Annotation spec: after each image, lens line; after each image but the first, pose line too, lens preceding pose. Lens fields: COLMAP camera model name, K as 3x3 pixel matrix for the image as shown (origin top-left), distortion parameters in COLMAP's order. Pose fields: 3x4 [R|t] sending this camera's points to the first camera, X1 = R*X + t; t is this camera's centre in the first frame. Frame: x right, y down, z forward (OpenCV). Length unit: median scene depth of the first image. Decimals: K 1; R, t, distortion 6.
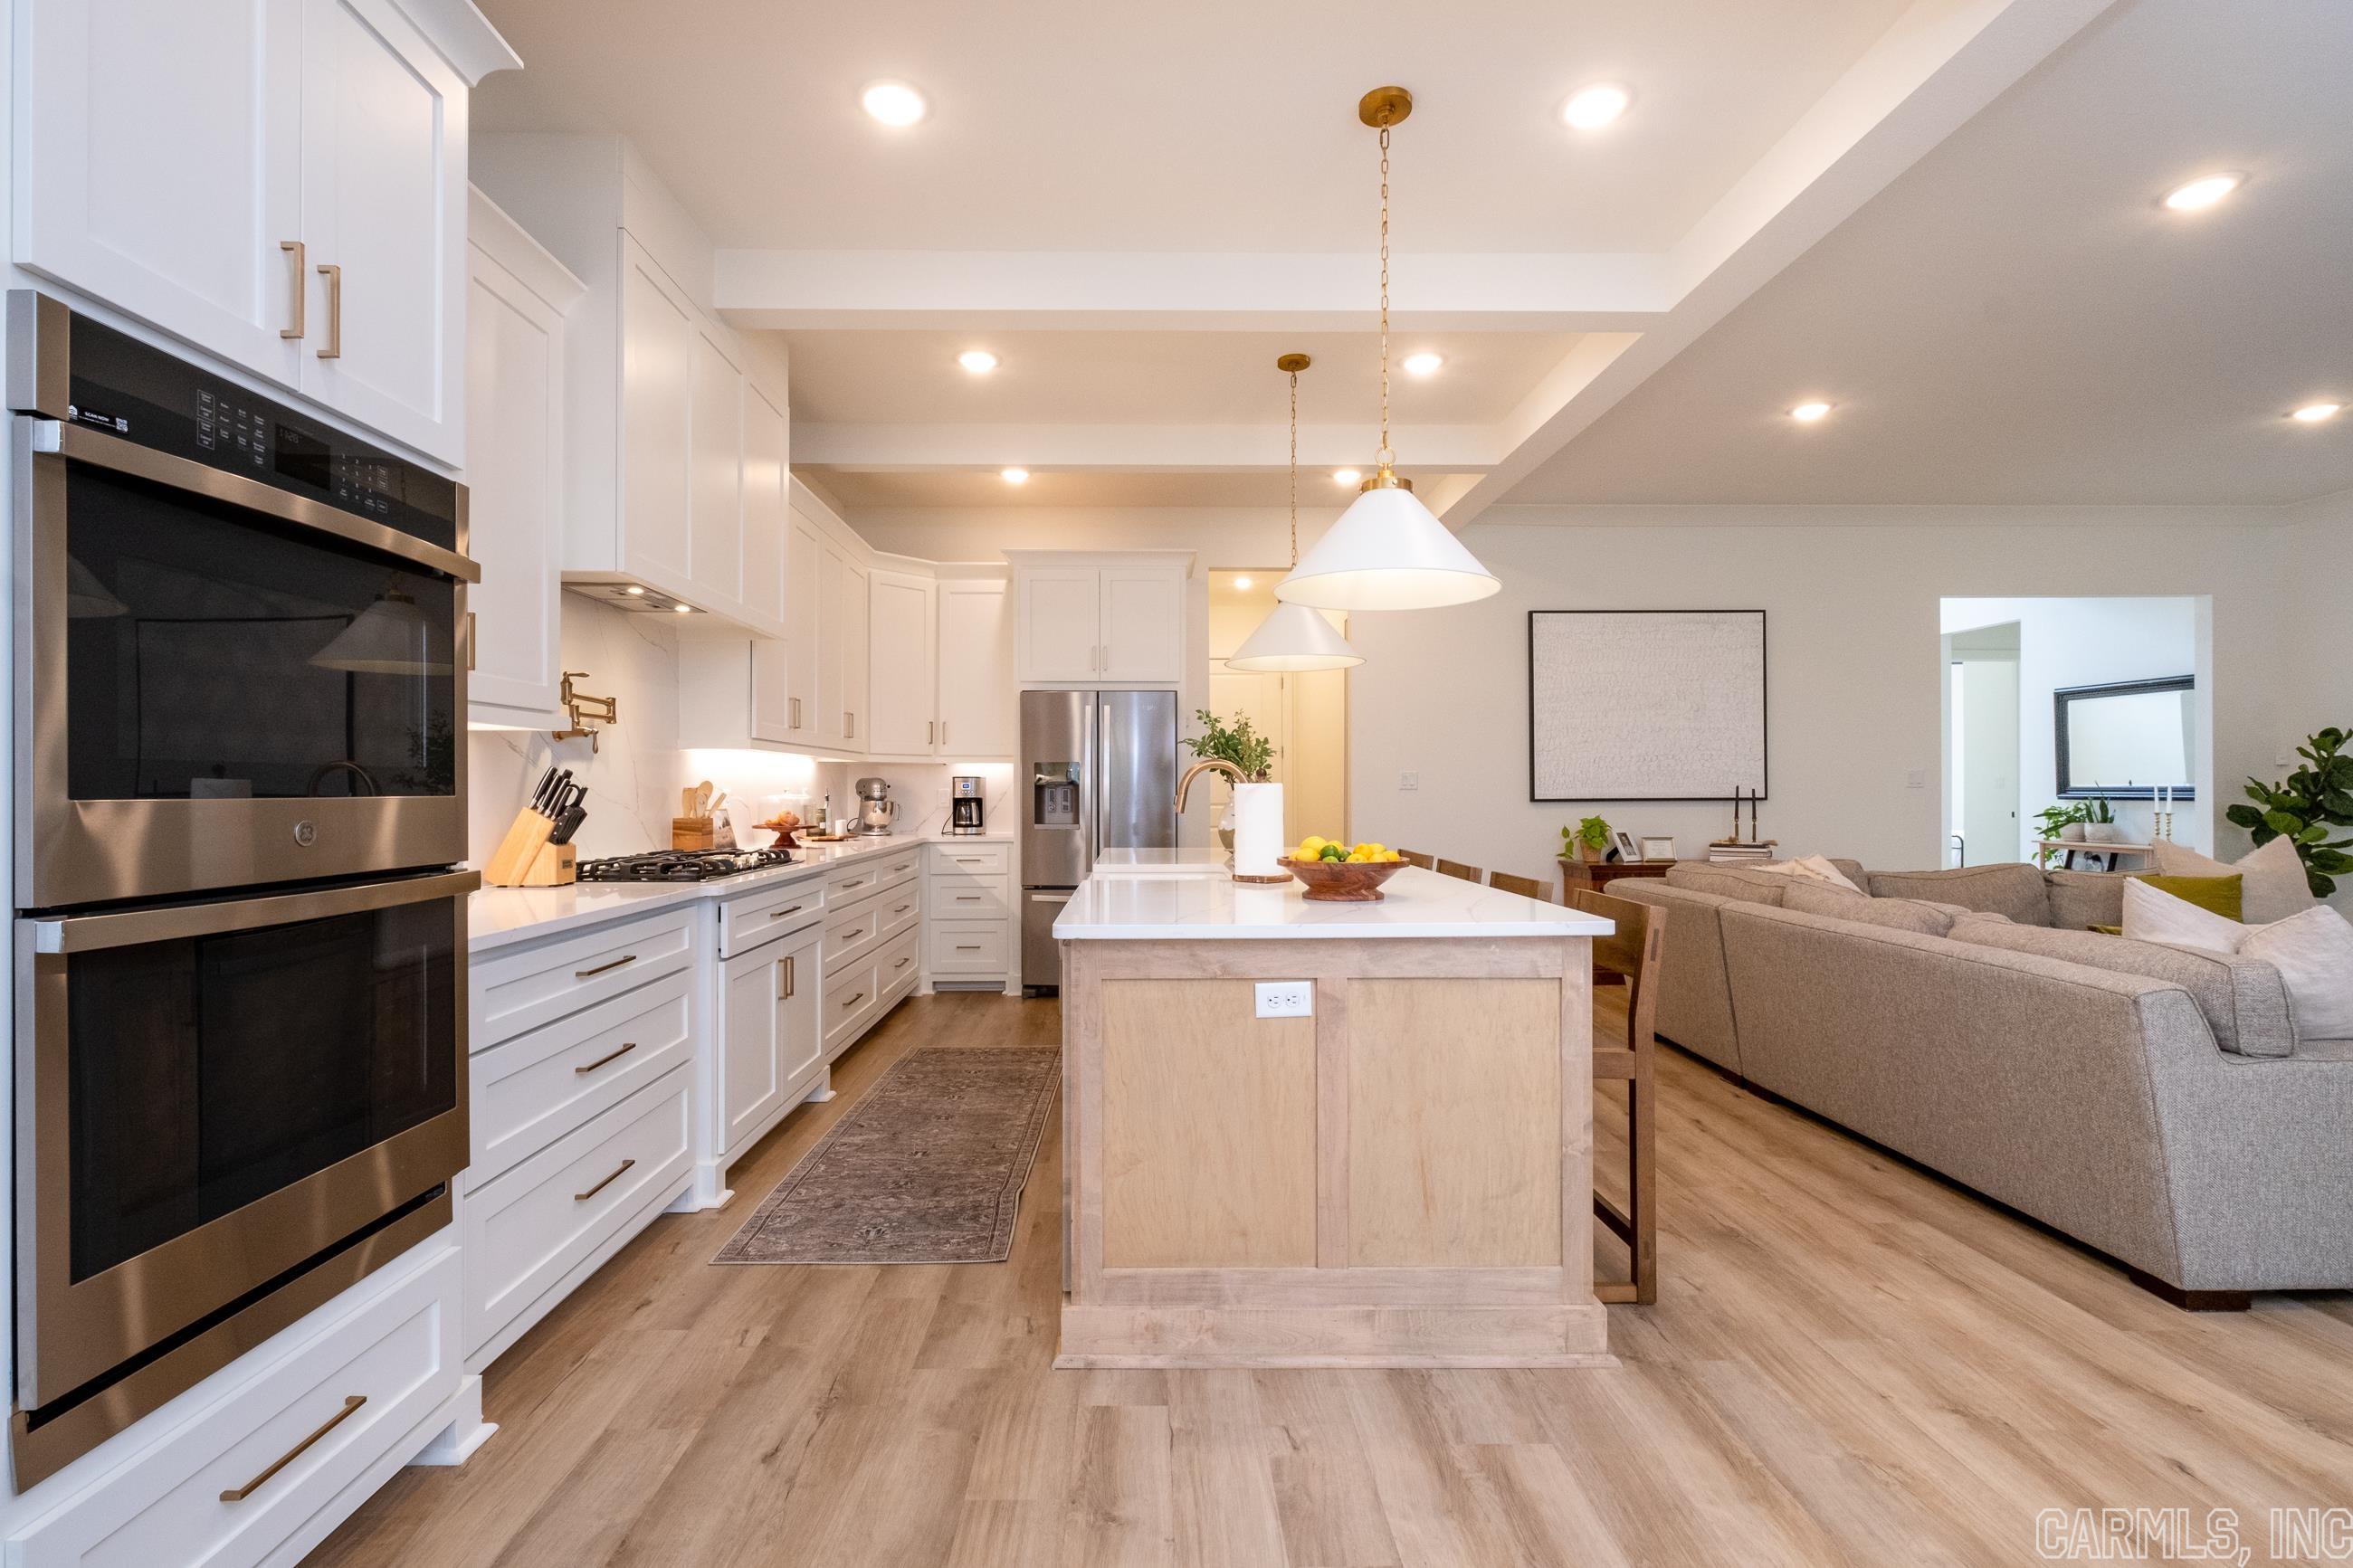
lens RADIAL K [[1053.3, 0, 1146.4], [0, 1053.3, 790.8], [0, 0, 1]] dist [-0.001783, -0.000131]
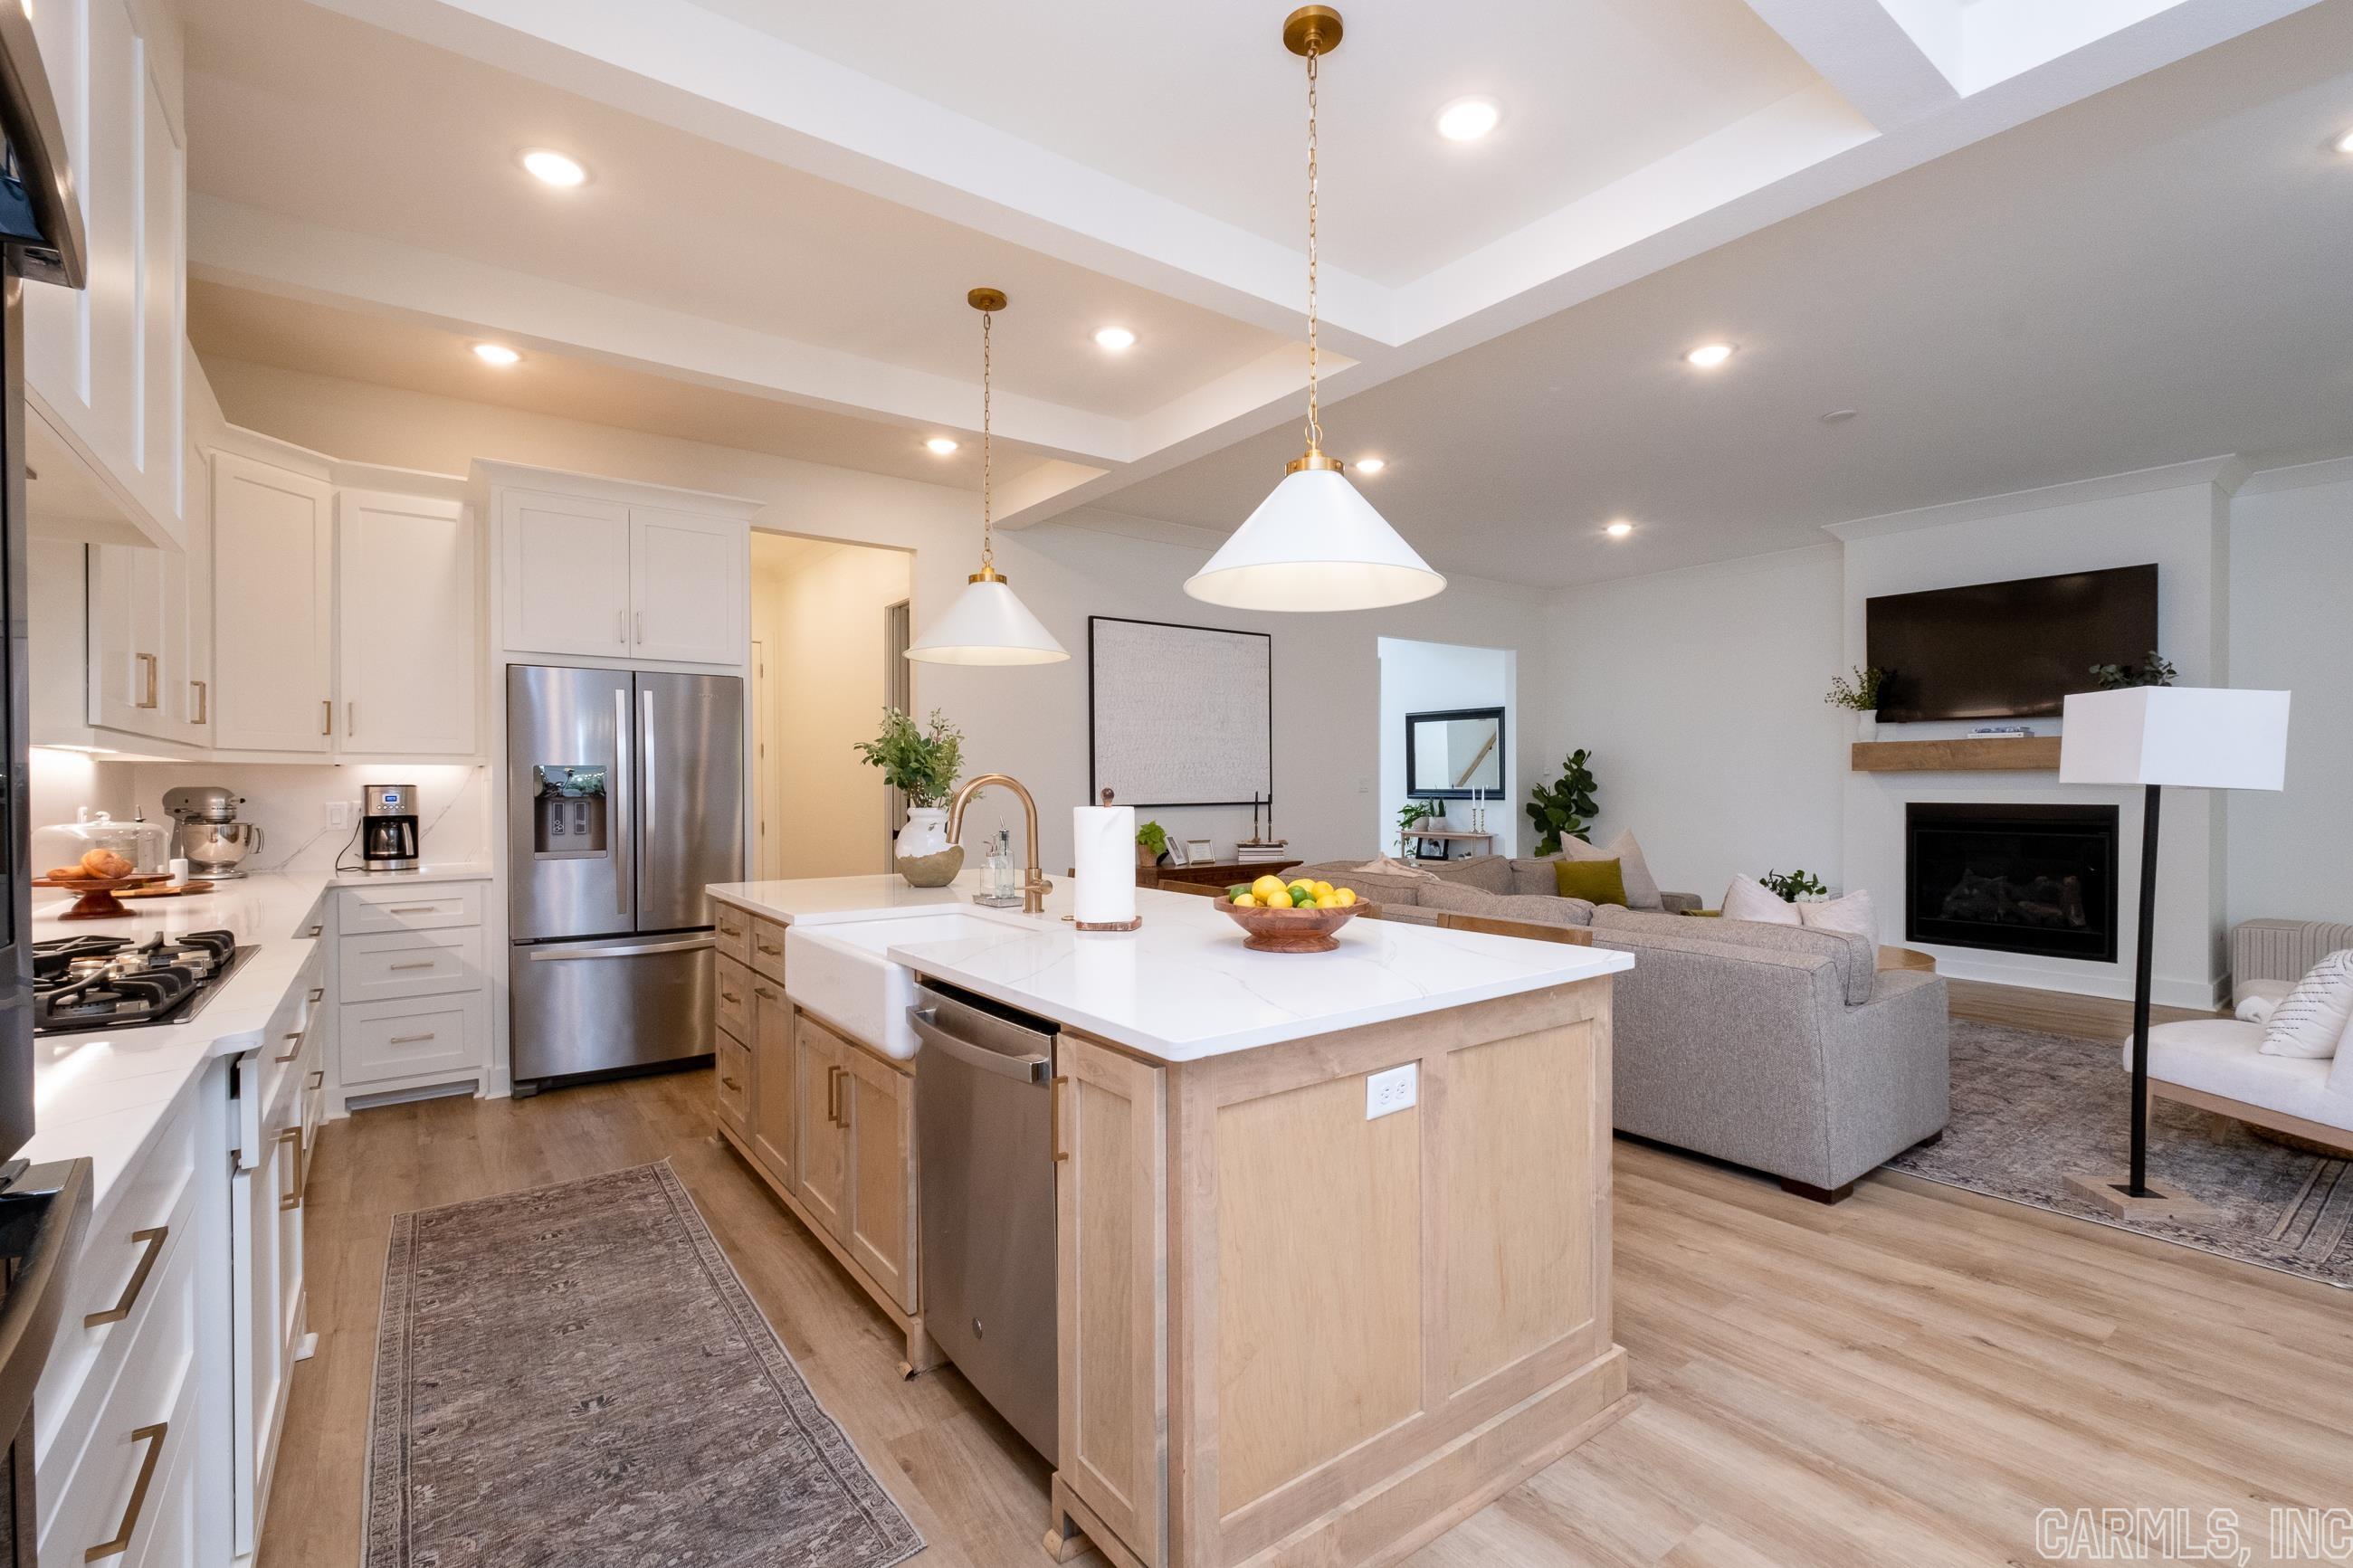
lens RADIAL K [[1053.7, 0, 1179.6], [0, 1053.7, 789.6], [0, 0, 1]] dist [-0.002461, -0.000528]
pose [[0.804981, -0.004526, 0.593283, -0.174642], [0.002414, 0.999988, 0.004354, -0.012658], [-0.593296, -0.002073, 0.804982, 0.167723]]
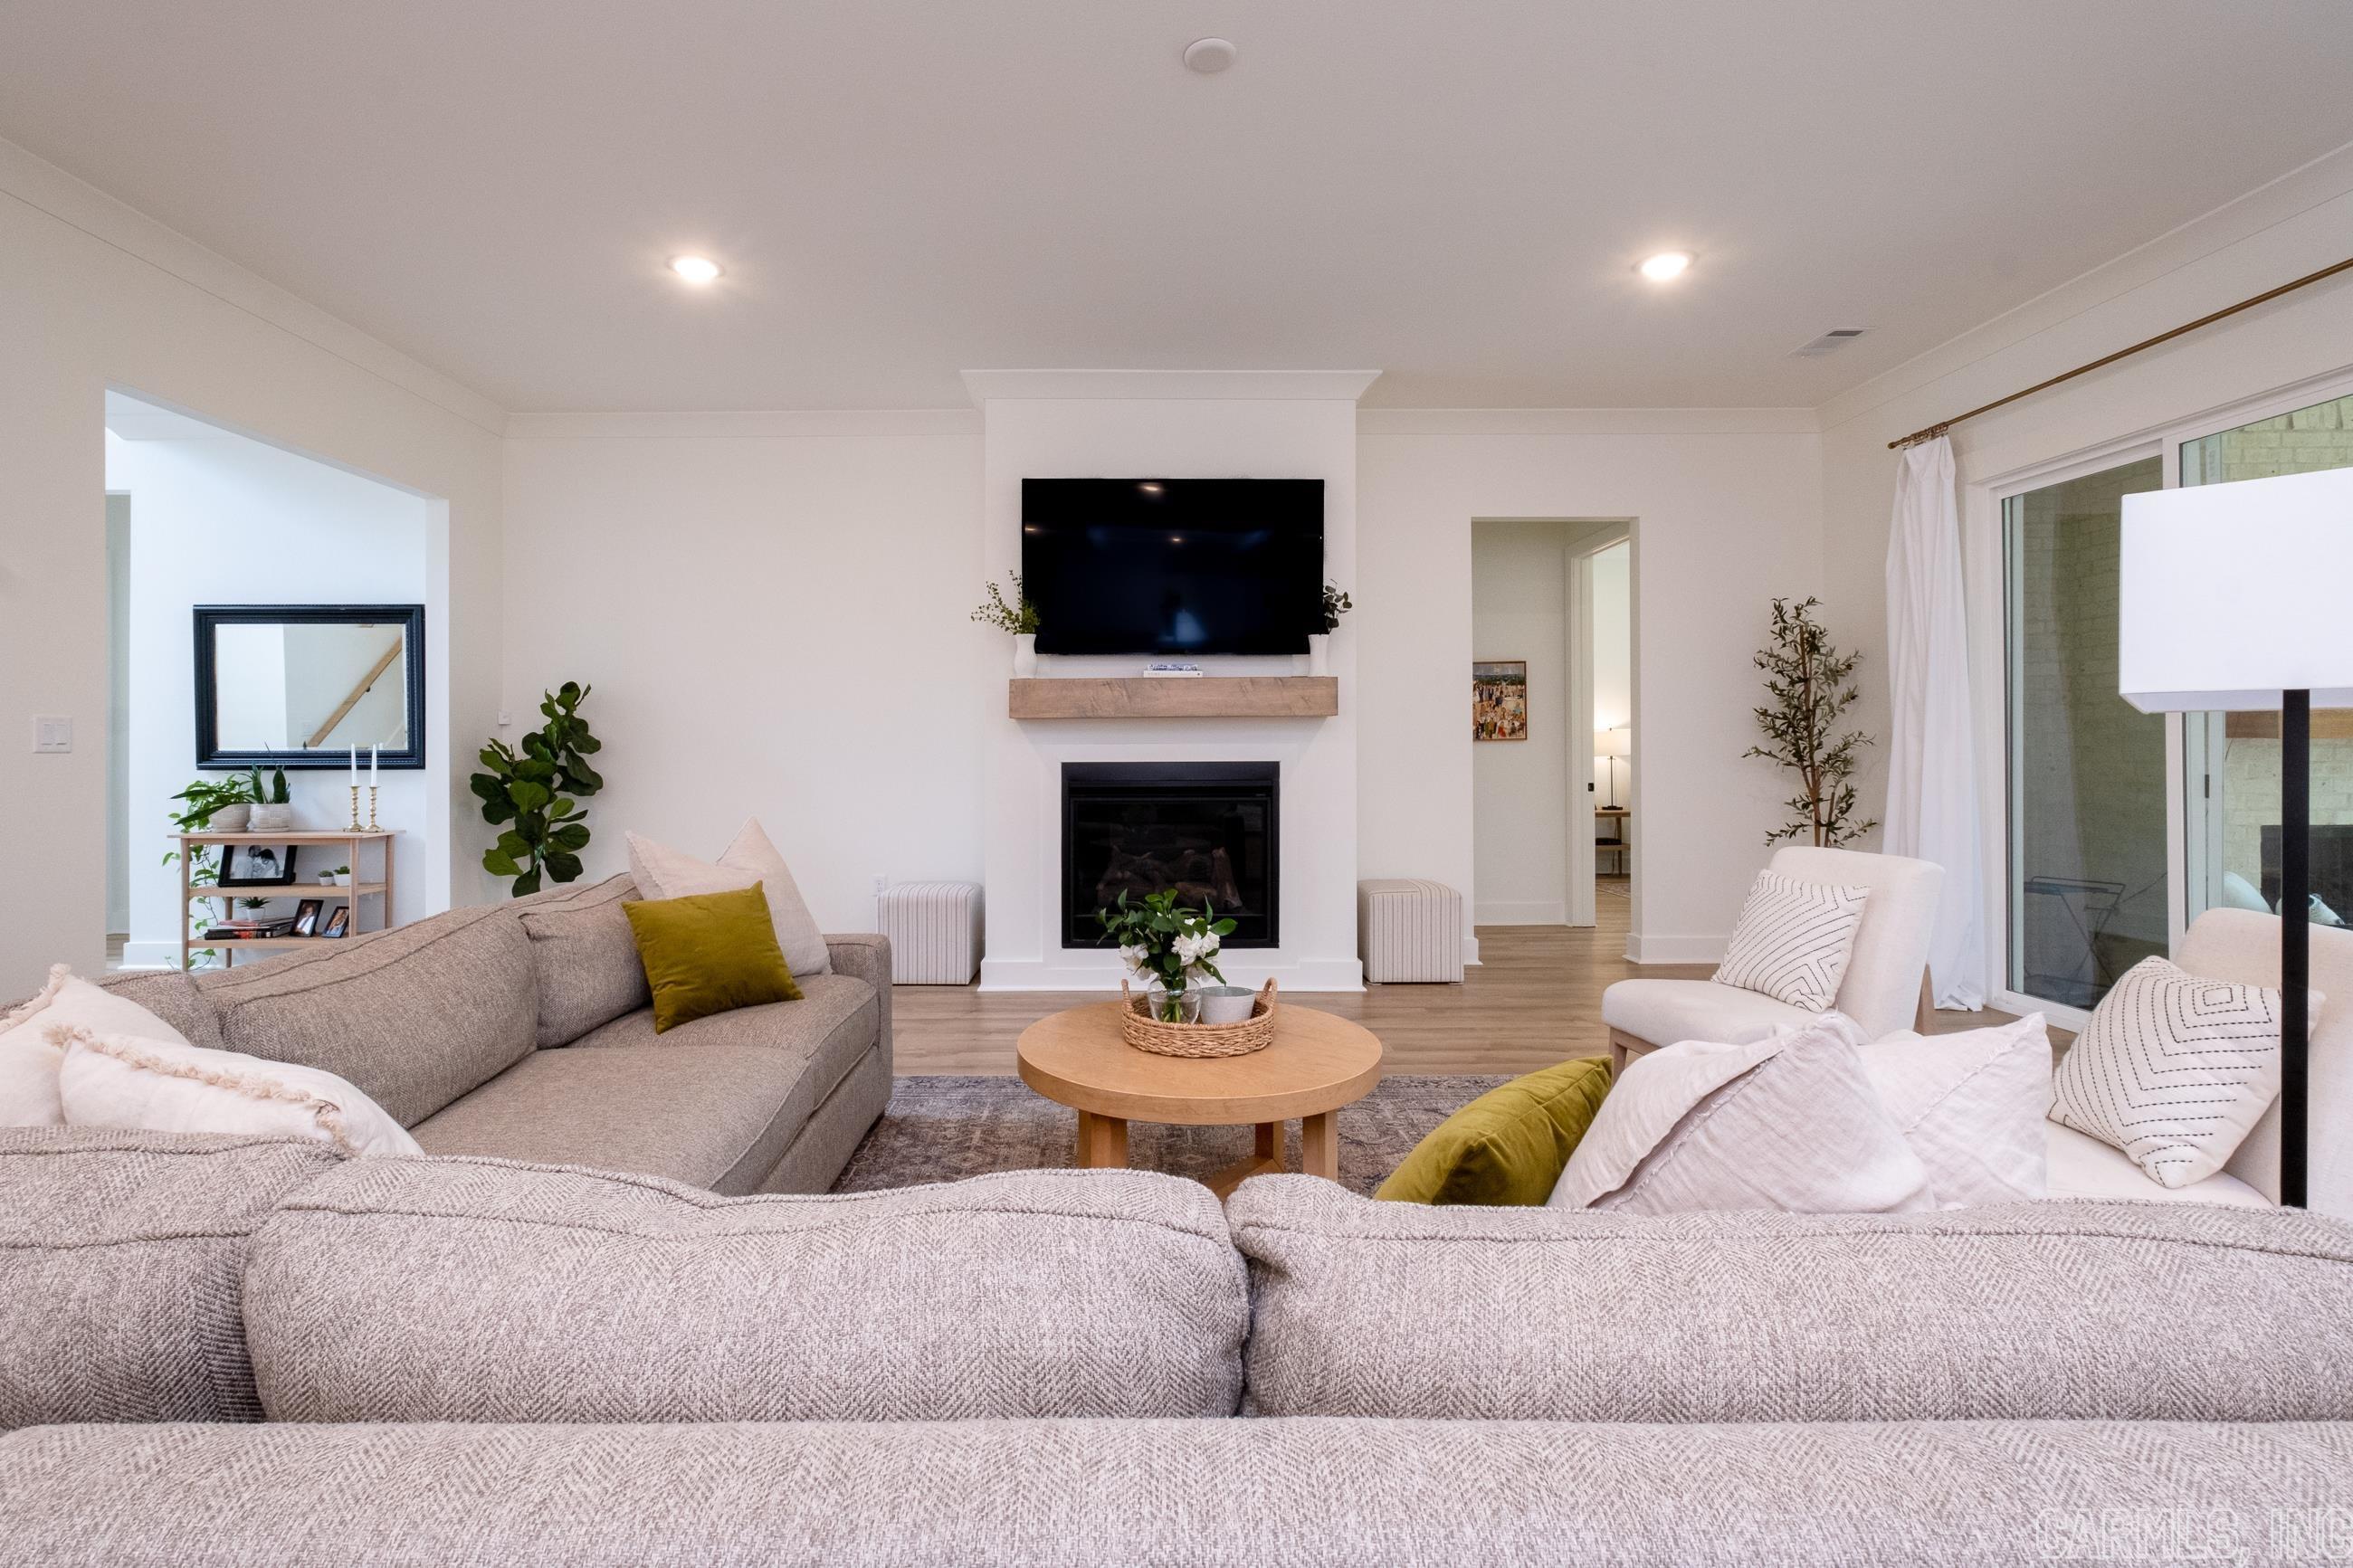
lens RADIAL K [[1059.3, 0, 1129.2], [0, 1059.3, 746.0], [0, 0, 1]] dist [-0.003074, -0.000317]
pose [[0.004808, 0.004307, 0.999979, 0.270452], [0.006166, 0.999972, -0.004337, -0.001033], [-0.999969, 0.006187, 0.004781, 0.552213]]
